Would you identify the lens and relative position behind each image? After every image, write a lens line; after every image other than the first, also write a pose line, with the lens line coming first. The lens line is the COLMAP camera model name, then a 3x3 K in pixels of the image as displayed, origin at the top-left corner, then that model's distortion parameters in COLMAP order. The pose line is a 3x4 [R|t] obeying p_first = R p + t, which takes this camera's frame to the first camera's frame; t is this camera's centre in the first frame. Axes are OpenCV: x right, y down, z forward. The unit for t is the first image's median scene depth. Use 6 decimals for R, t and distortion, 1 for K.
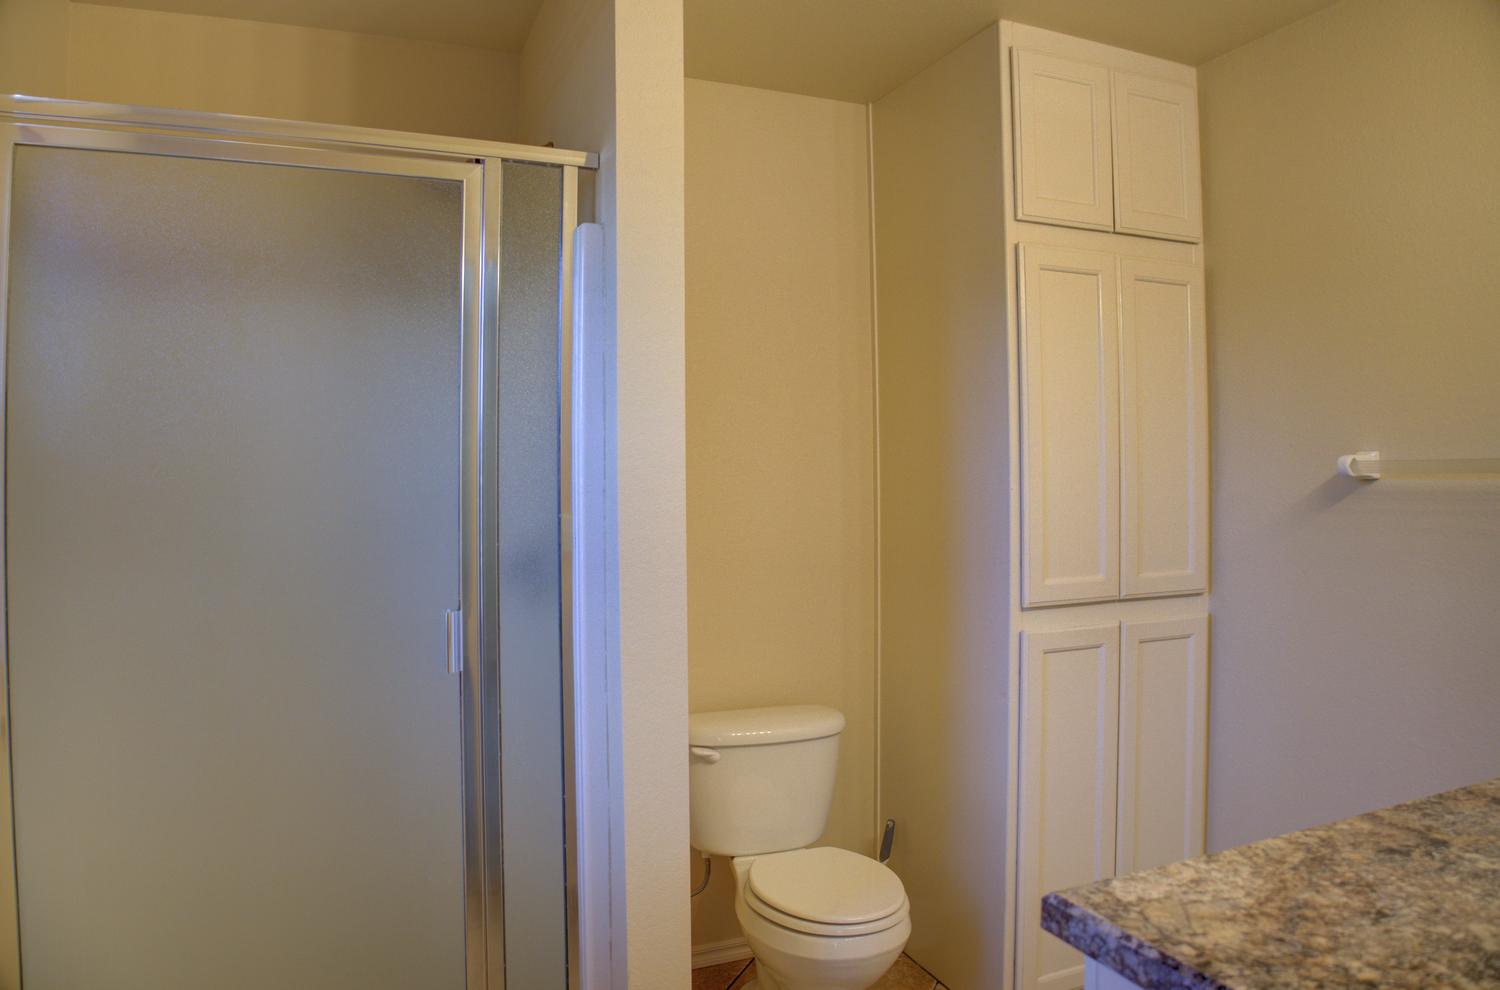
lens RADIAL K [[1024.0, 0, 750.0], [0, 1024.0, 495.0], [0, 0, 1]] dist [-0.135462, 0.030304]
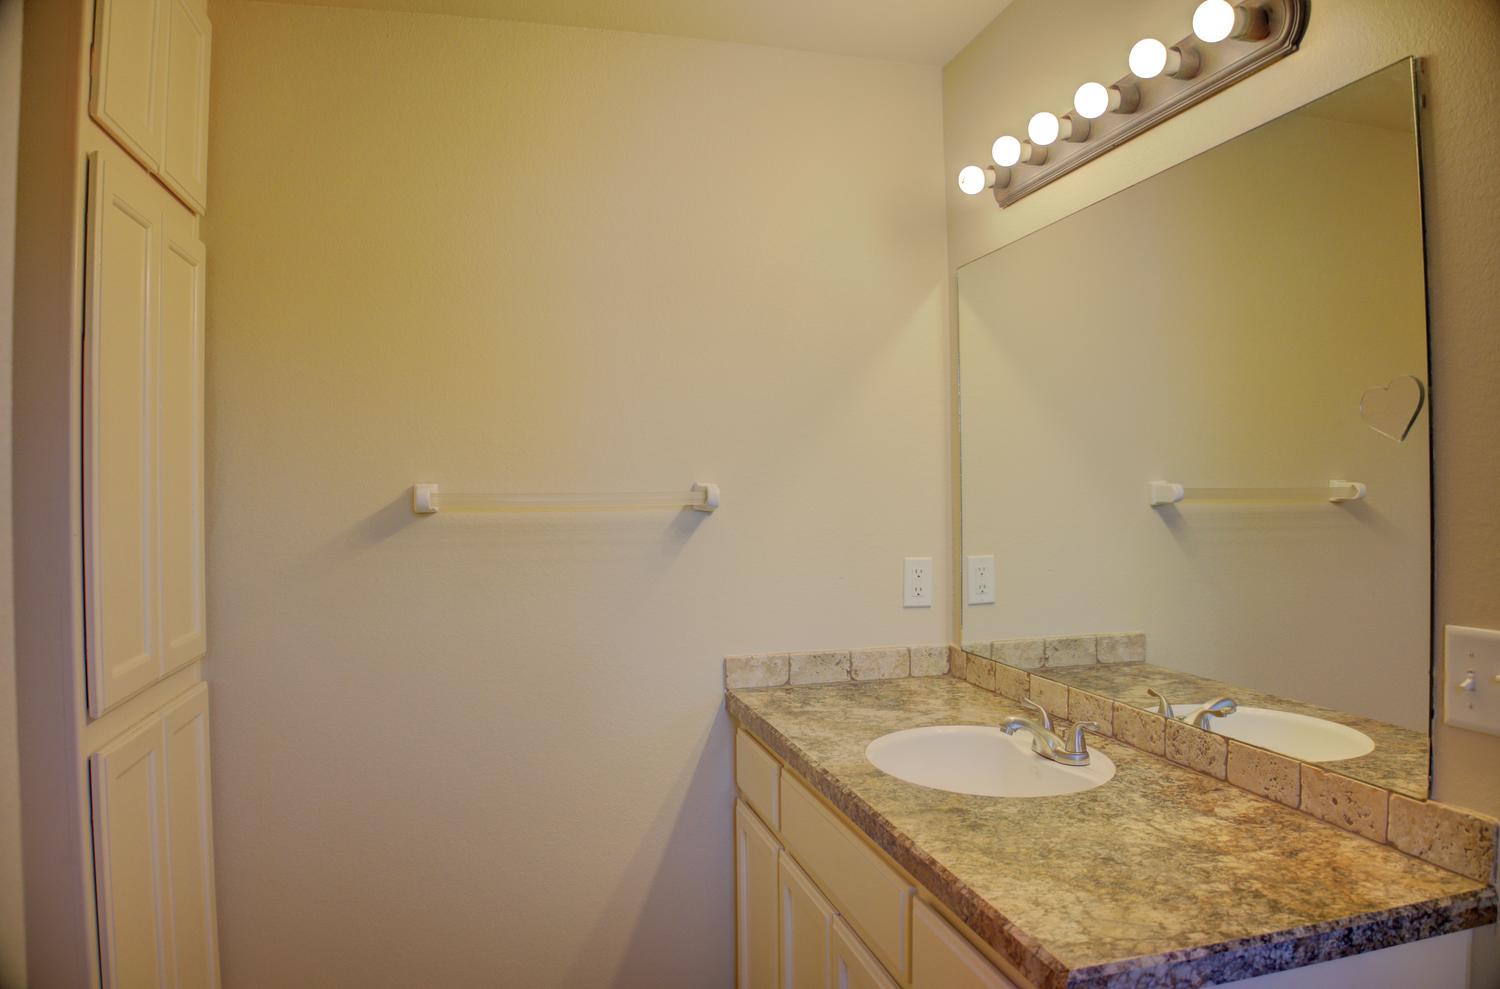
lens RADIAL K [[1024.0, 0, 750.0], [0, 1024.0, 494.5], [0, 0, 1]] dist [-0.135462, 0.030304]
pose [[0.161448, 0.007898, 0.986850, -0.639343], [0.030929, 0.999436, -0.013059, -0.025722], [-0.986396, 0.032630, 0.161113, 1.168879]]
